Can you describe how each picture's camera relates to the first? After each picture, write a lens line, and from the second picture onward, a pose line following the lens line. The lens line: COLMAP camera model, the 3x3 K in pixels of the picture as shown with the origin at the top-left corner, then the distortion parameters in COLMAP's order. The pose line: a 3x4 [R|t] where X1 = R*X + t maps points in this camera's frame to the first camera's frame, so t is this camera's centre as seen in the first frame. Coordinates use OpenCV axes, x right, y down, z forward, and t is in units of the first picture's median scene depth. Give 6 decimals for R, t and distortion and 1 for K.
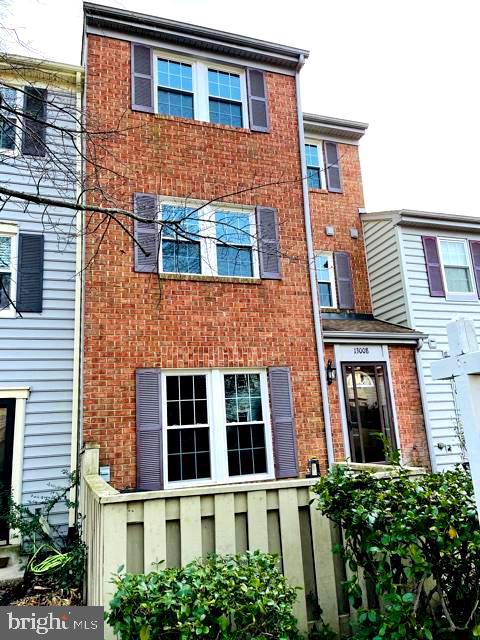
lens RADIAL K [[482.3, 0, 246.5], [0, 482.3, 328.9], [0, 0, 1]] dist [0.066339, -0.083100]
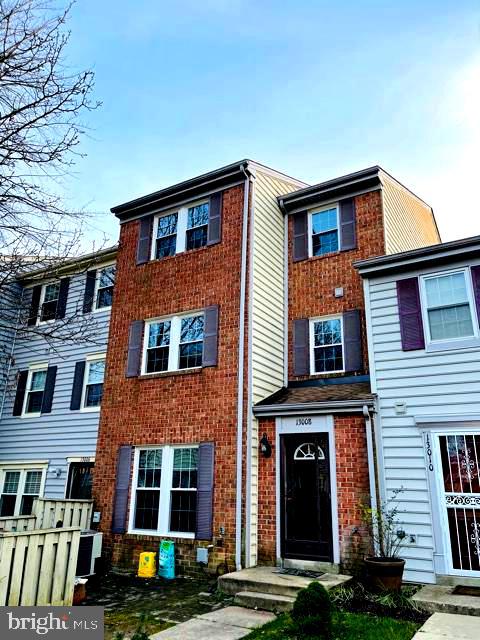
lens RADIAL K [[482.3, 0, 242.8], [0, 482.3, 329.0], [0, 0, 1]] dist [0.066339, -0.083100]
pose [[0.637364, -0.168733, -0.751862, 1.053498], [0.110079, 0.985661, -0.127886, -0.033512], [0.762660, -0.001254, 0.646799, 0.293286]]
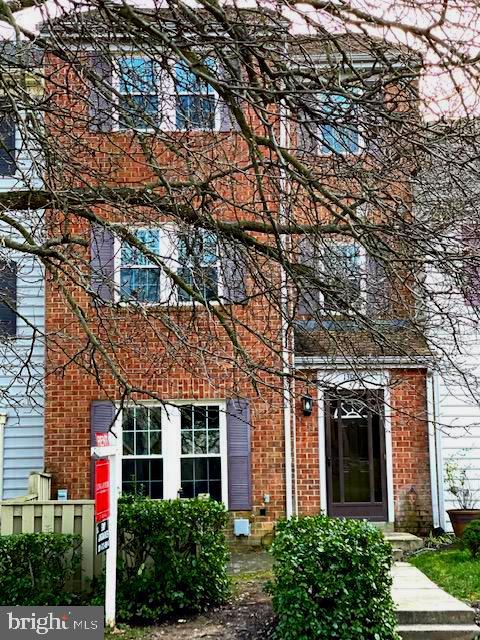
lens RADIAL K [[1178.4, 0, 237.7], [0, 1178.4, 323.5], [0, 0, 1]] dist [0.234276, 0.000000]
pose [[0.945507, 0.009959, -0.325450, 0.820616], [0.028528, 0.993154, 0.113272, -0.332572], [0.324351, -0.116384, 0.938750, -1.175077]]
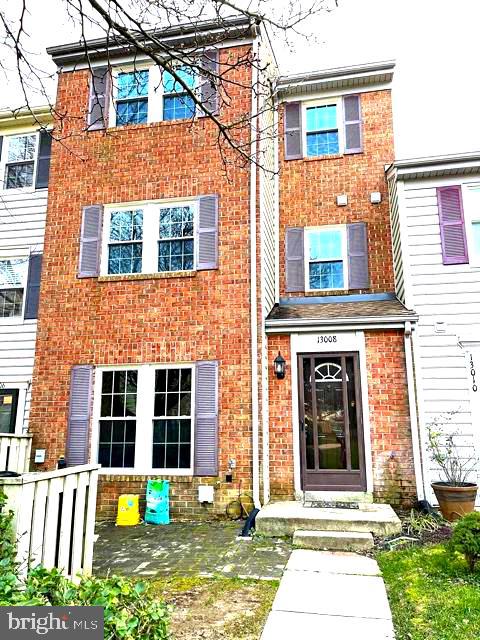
lens RADIAL K [[482.3, 0, 243.3], [0, 482.3, 327.0], [0, 0, 1]] dist [0.066339, -0.083100]
pose [[0.859391, -0.046529, -0.509198, 0.615684], [0.061082, 0.998062, 0.011891, 0.004159], [0.507658, -0.041322, 0.860567, 0.207792]]
